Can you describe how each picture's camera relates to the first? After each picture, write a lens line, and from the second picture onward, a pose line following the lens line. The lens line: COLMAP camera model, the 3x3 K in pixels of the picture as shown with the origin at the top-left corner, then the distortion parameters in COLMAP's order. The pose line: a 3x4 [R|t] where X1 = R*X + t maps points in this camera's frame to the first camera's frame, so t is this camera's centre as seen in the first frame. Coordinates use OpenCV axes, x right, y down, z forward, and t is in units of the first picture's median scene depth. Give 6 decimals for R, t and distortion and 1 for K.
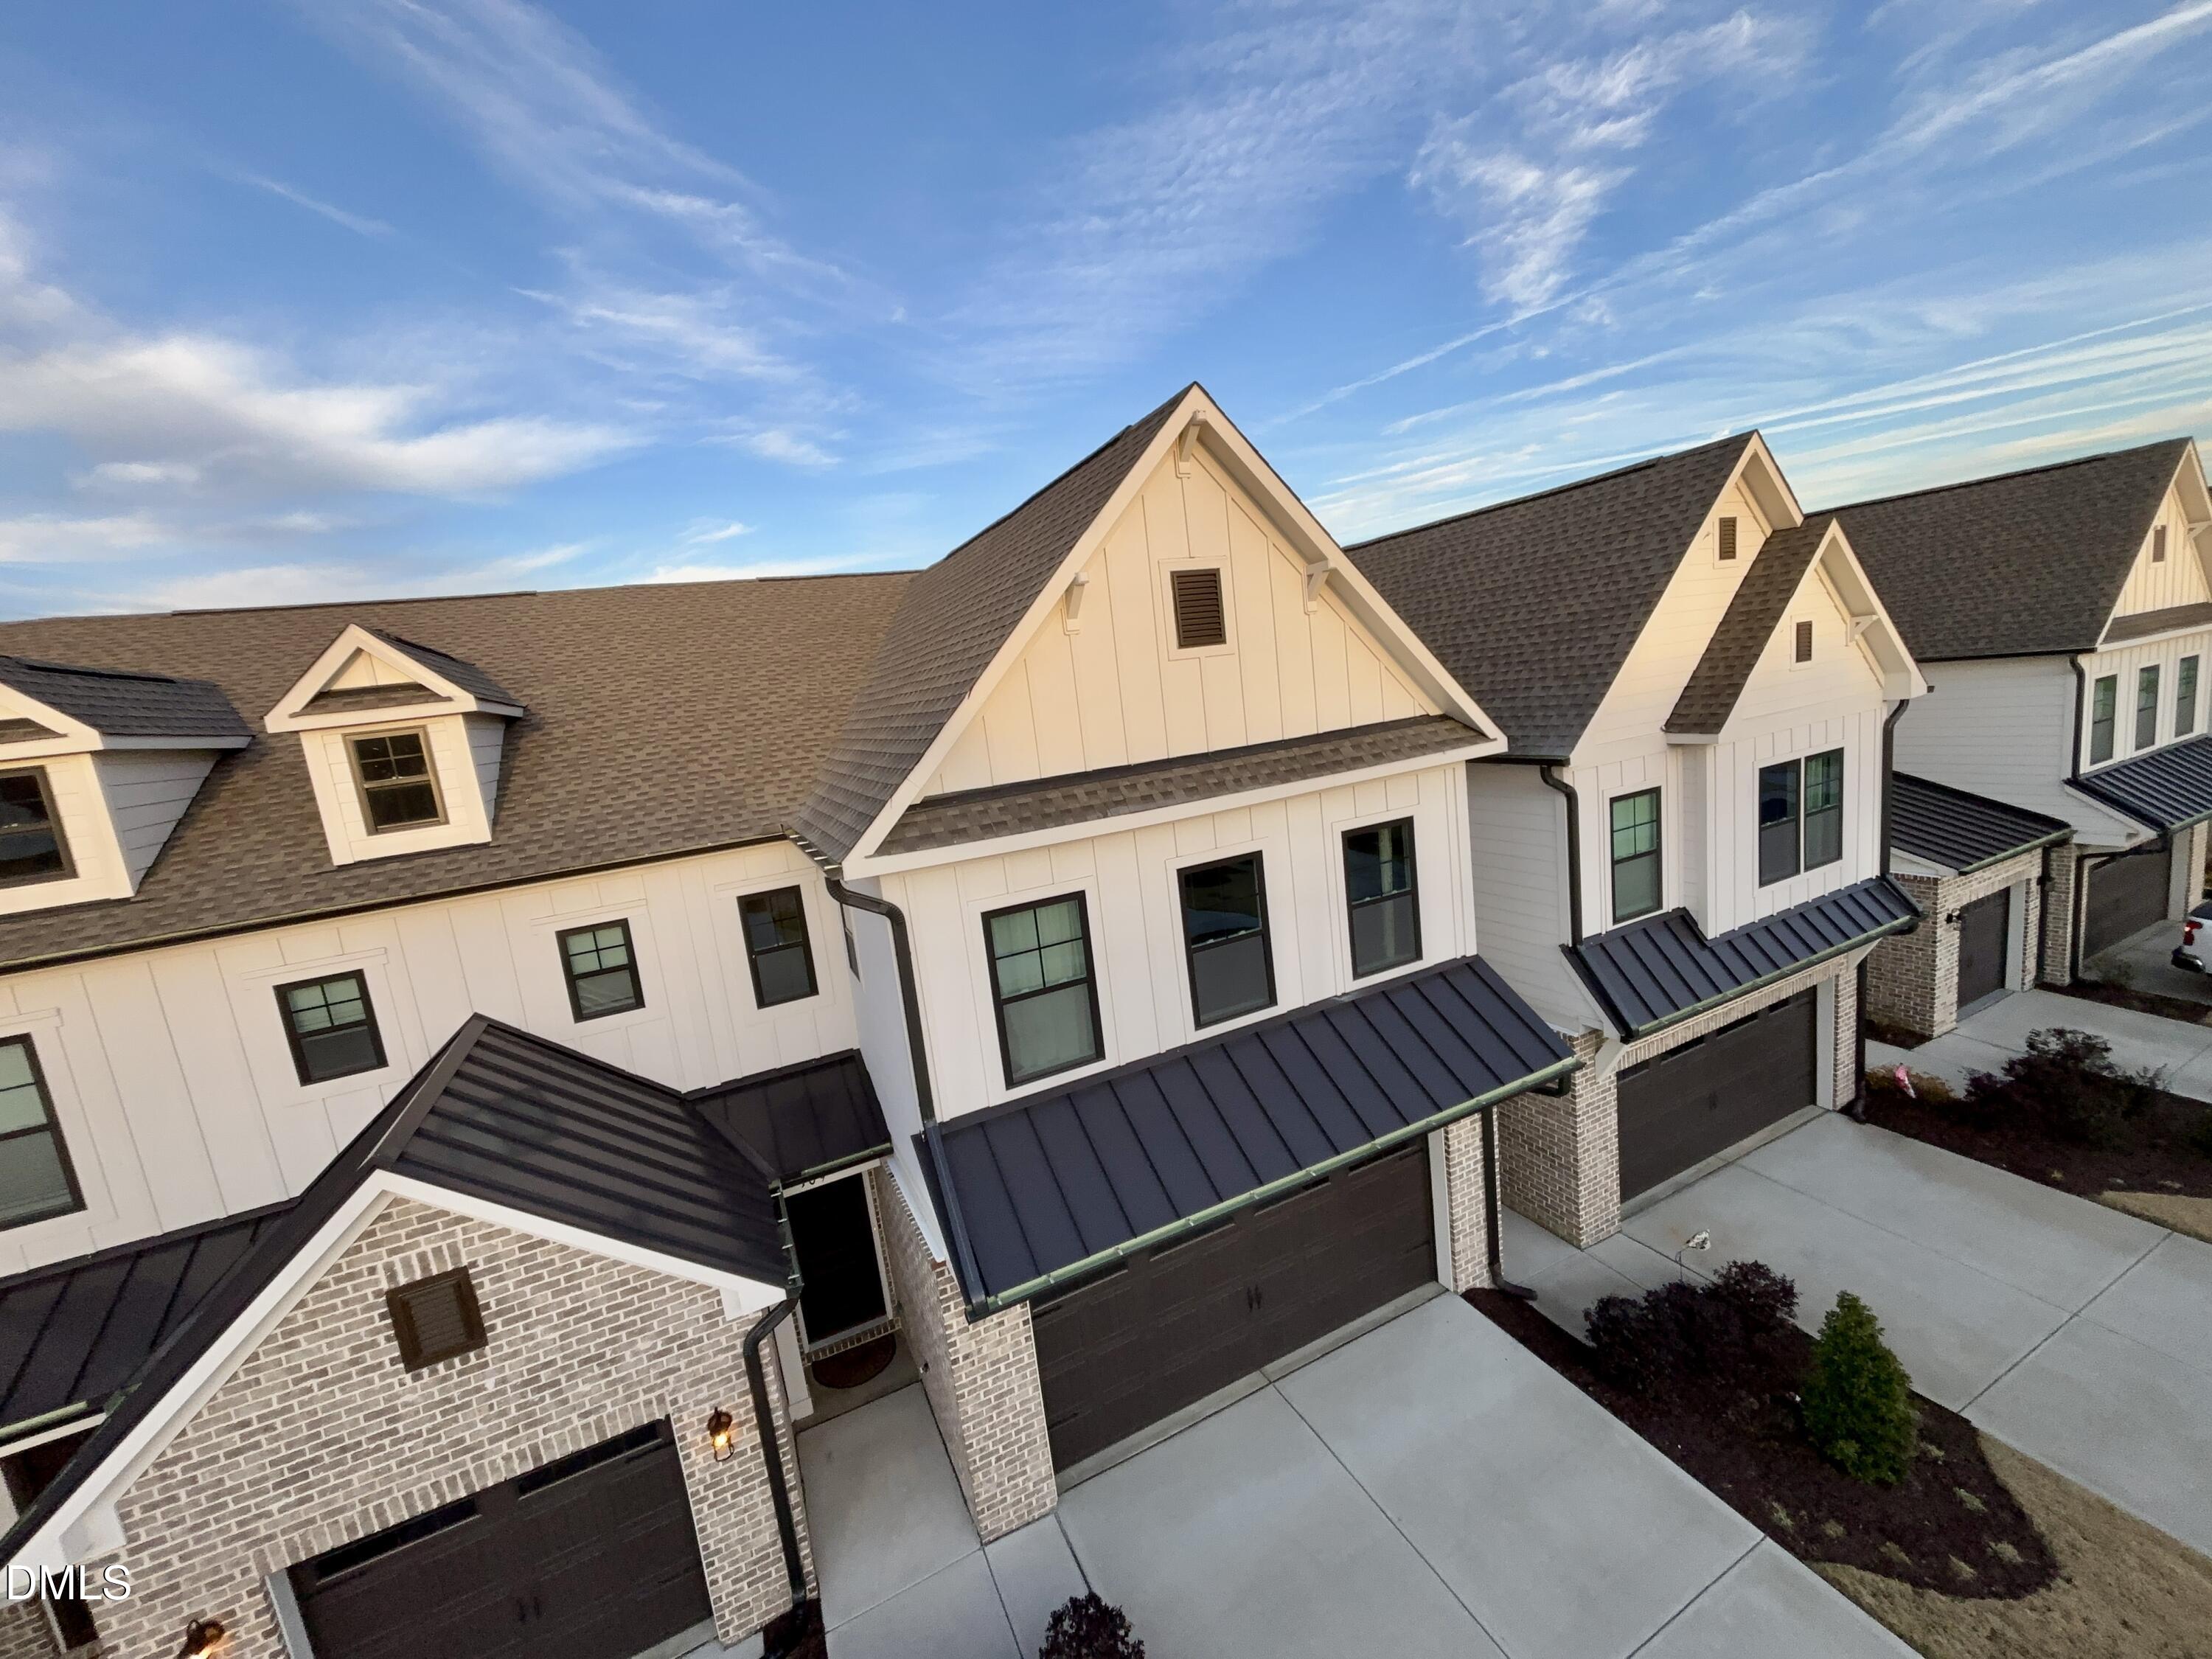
lens RADIAL K [[885.9, 0, 1194.5], [0, 885.9, 801.2], [0, 0, 1]] dist [0.027717, -0.007699]
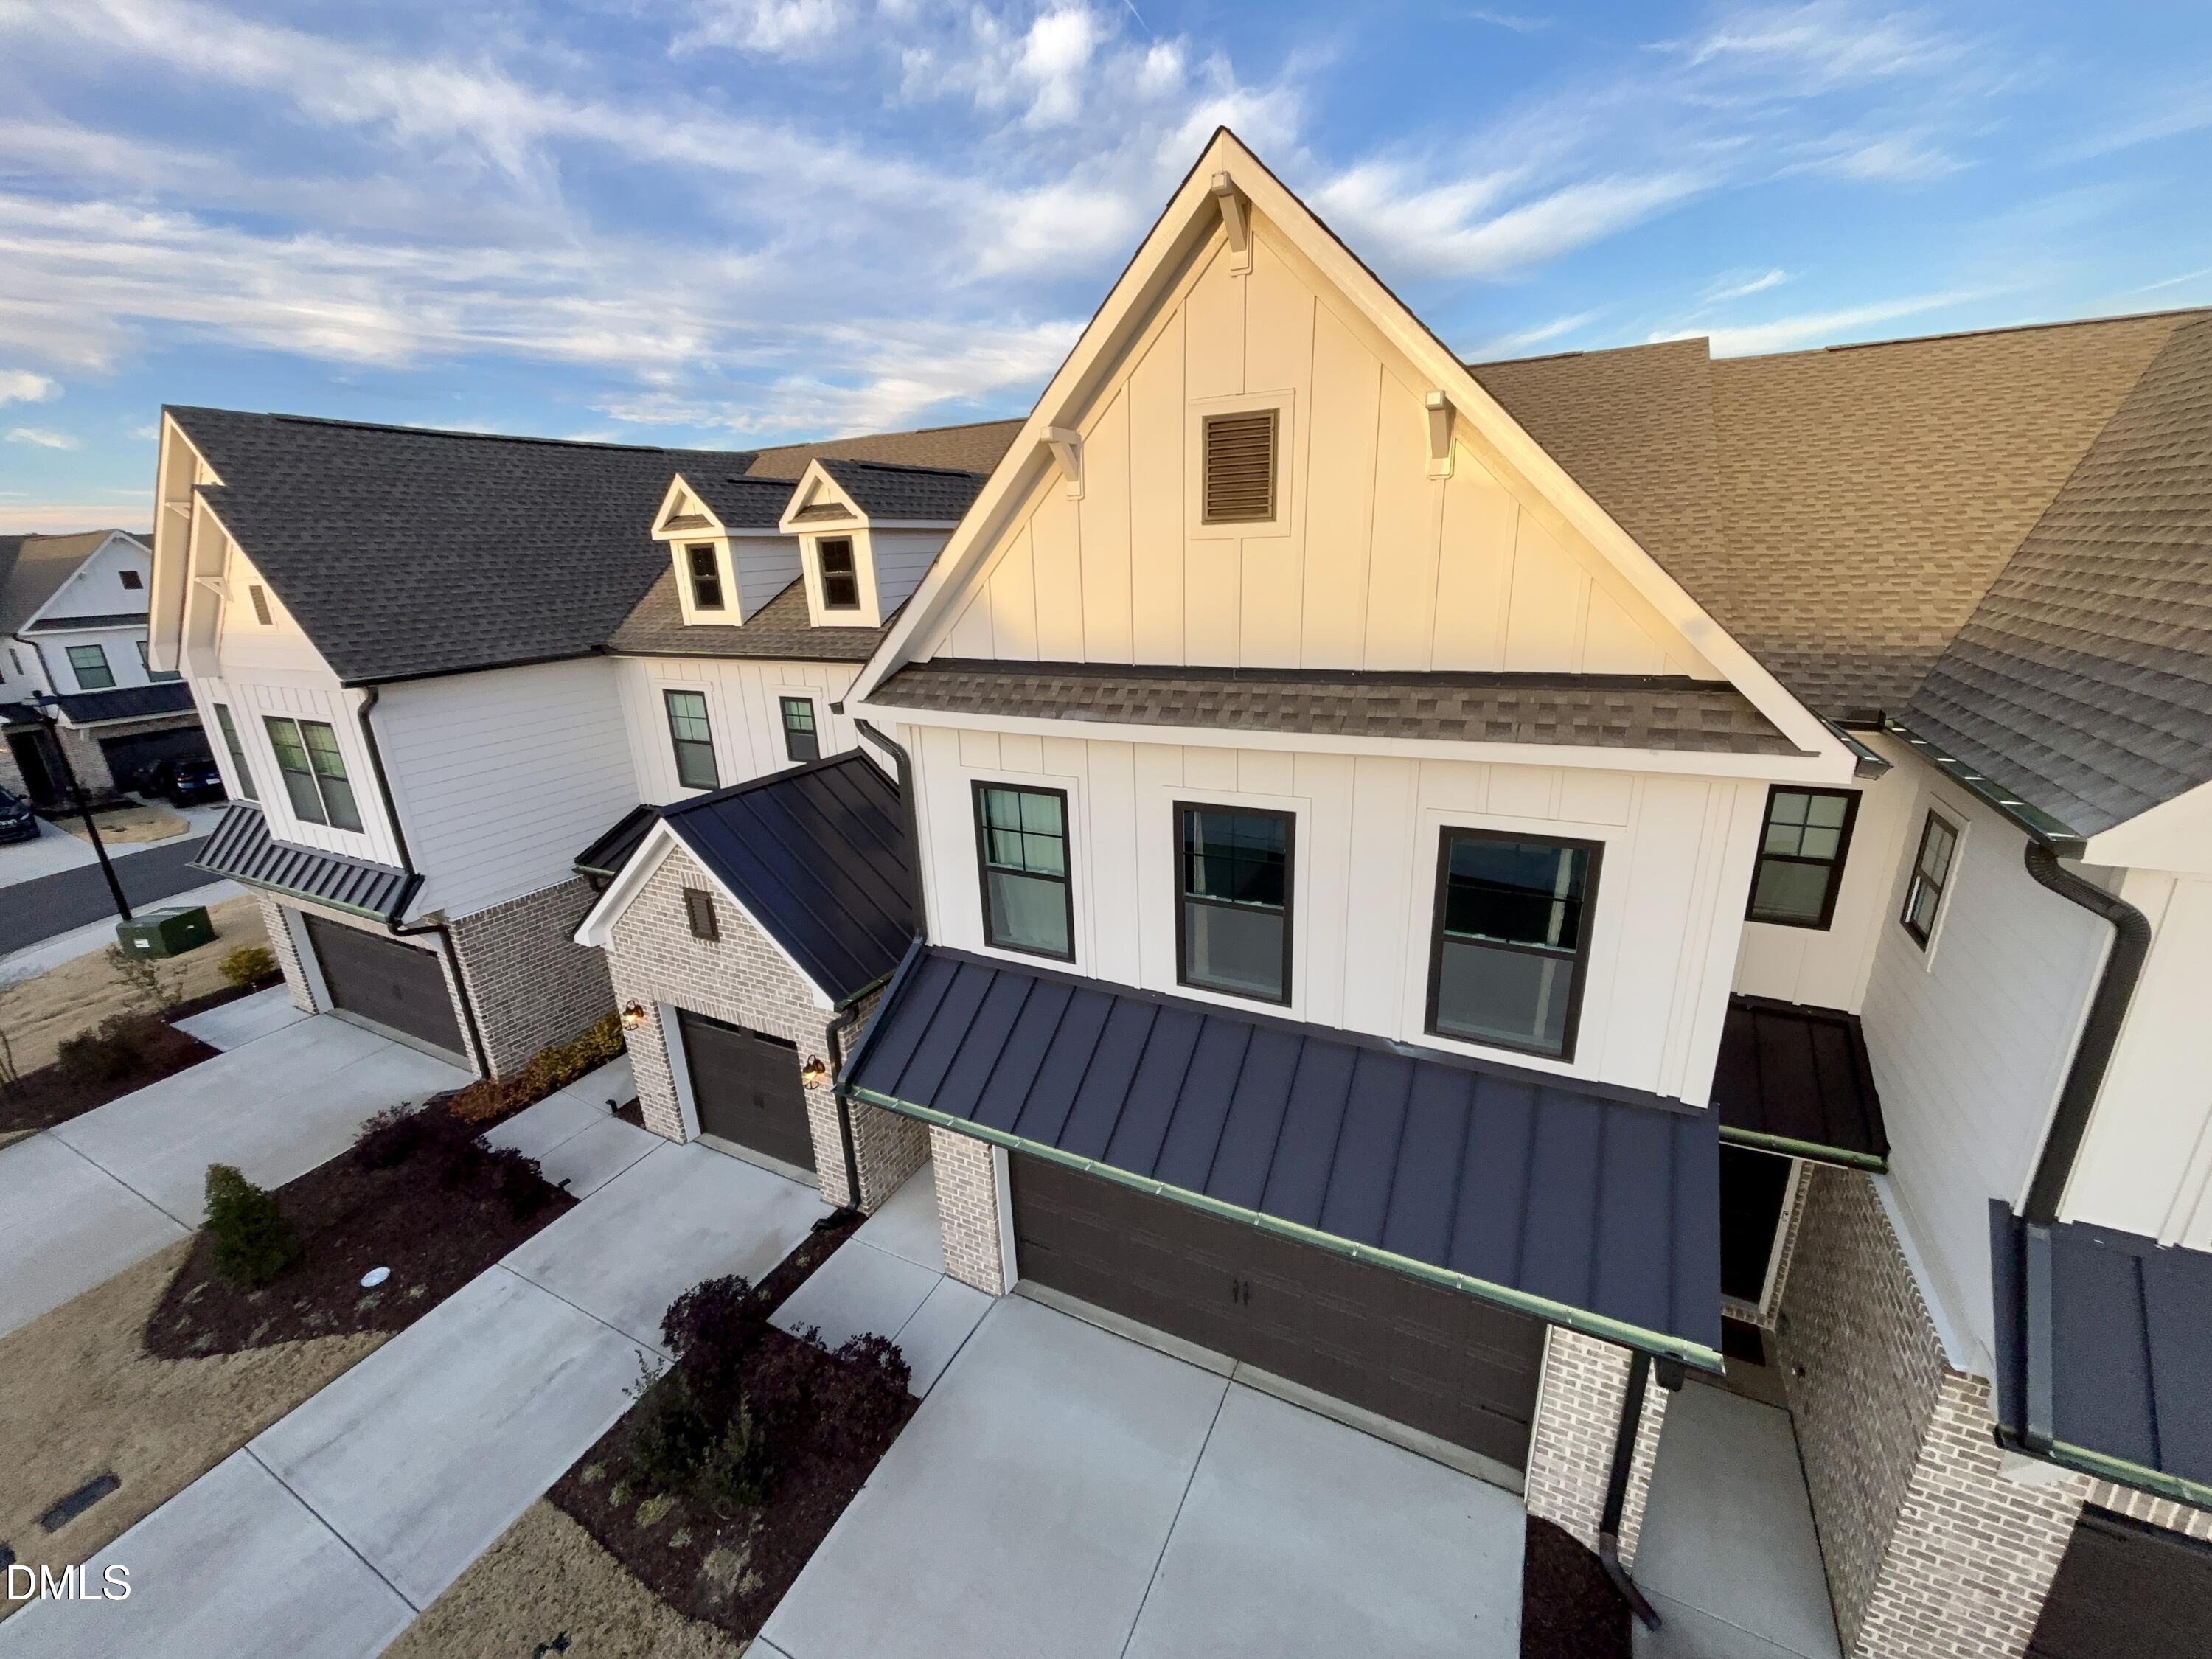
lens RADIAL K [[891.4, 0, 994.0], [0, 891.4, 831.9], [0, 0, 1]] dist [0.016044, -0.000203]
pose [[0.584755, 0.336580, -0.738089, 0.511151], [-0.158135, 0.939703, 0.303235, -0.122665], [0.795647, -0.060600, 0.602722, 0.359234]]
